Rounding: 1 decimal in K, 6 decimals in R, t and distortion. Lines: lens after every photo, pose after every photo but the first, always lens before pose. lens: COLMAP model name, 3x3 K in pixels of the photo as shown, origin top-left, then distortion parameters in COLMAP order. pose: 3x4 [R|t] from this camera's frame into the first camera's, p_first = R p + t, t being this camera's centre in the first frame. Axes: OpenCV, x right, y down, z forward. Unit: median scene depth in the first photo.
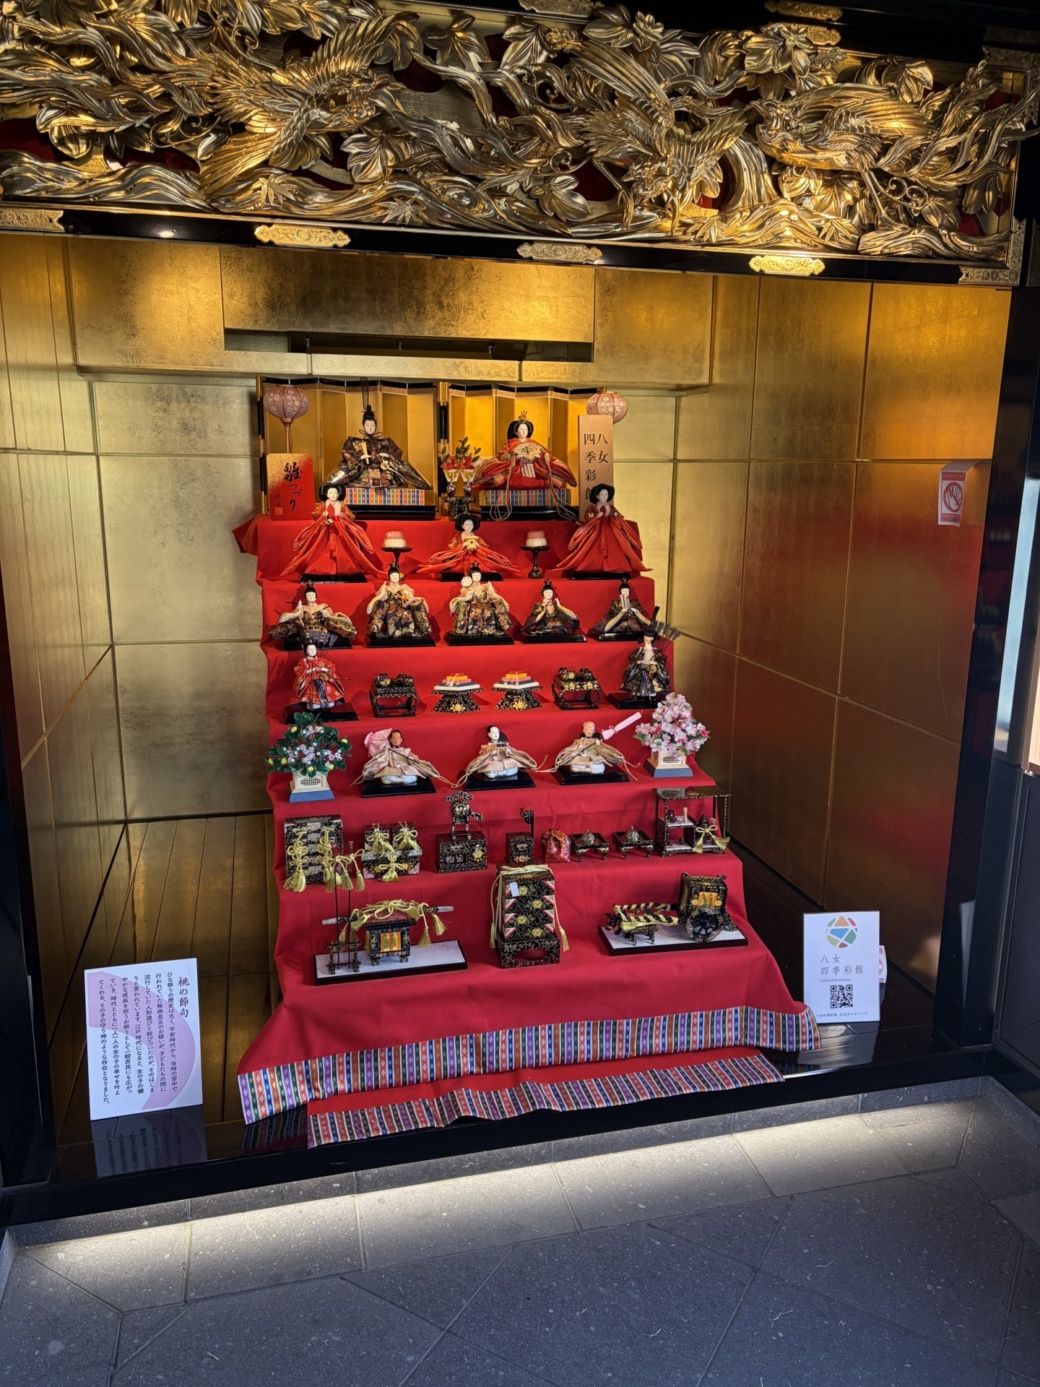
lens RADIAL K [[1029.1, 0, 520.0], [0, 1029.1, 693.5], [0, 0, 1]] dist [0.068663, -0.087875]
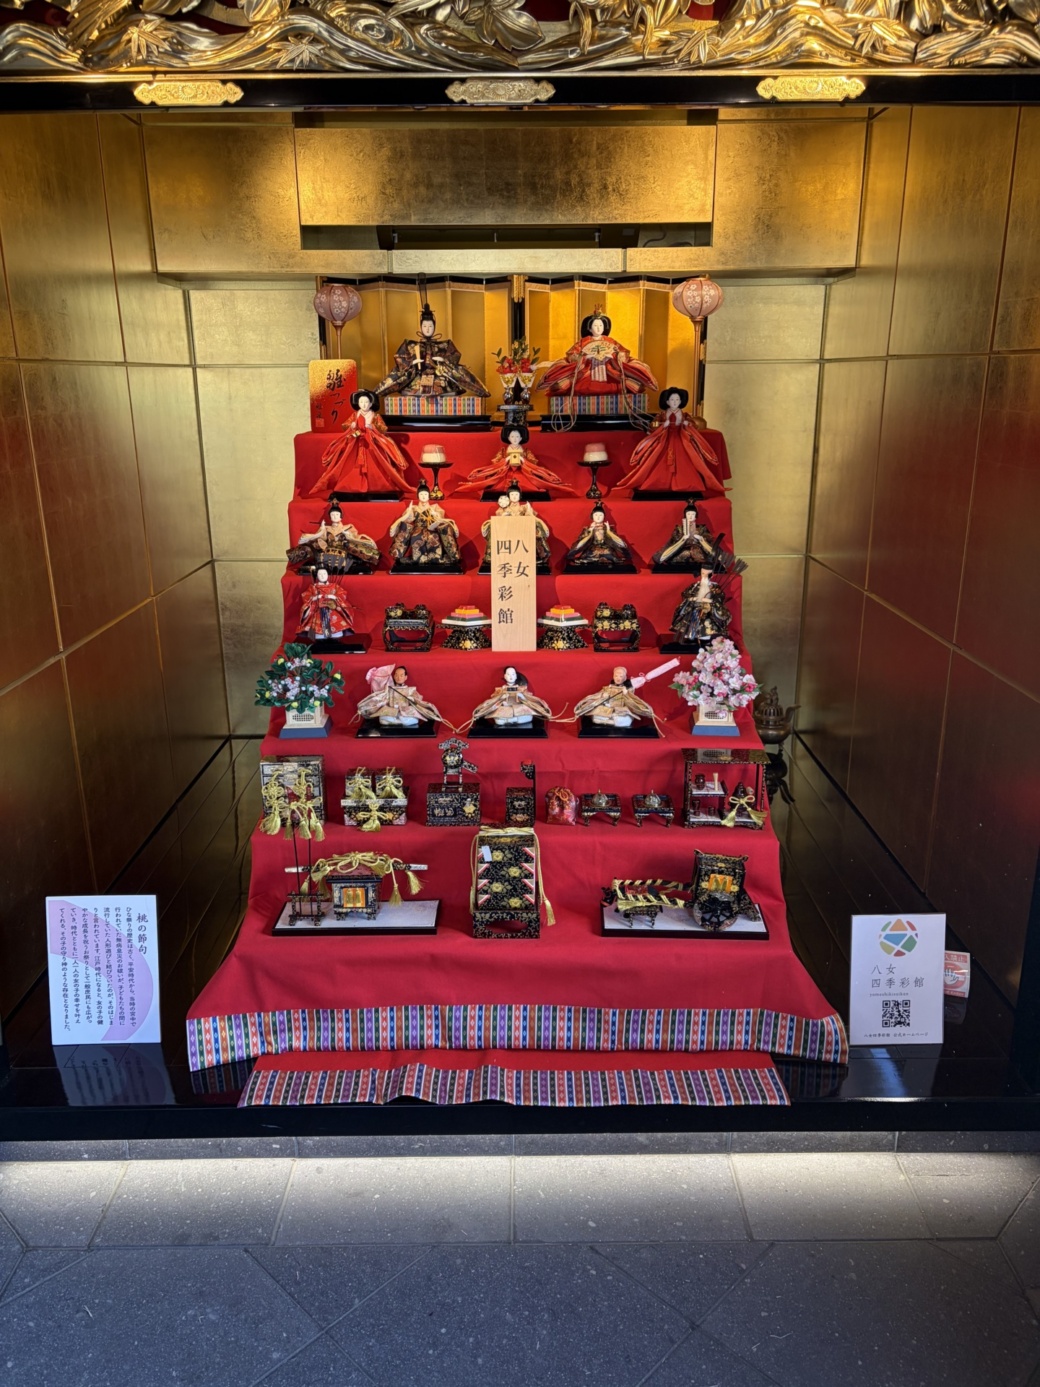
lens RADIAL K [[1029.1, 0, 520.0], [0, 1029.1, 693.5], [0, 0, 1]] dist [0.068663, -0.087875]
pose [[0.970829, 0.054187, -0.233568, 0.210780], [-0.035708, 0.995940, 0.082636, -0.020914], [0.237098, -0.071885, 0.968823, 0.147339]]
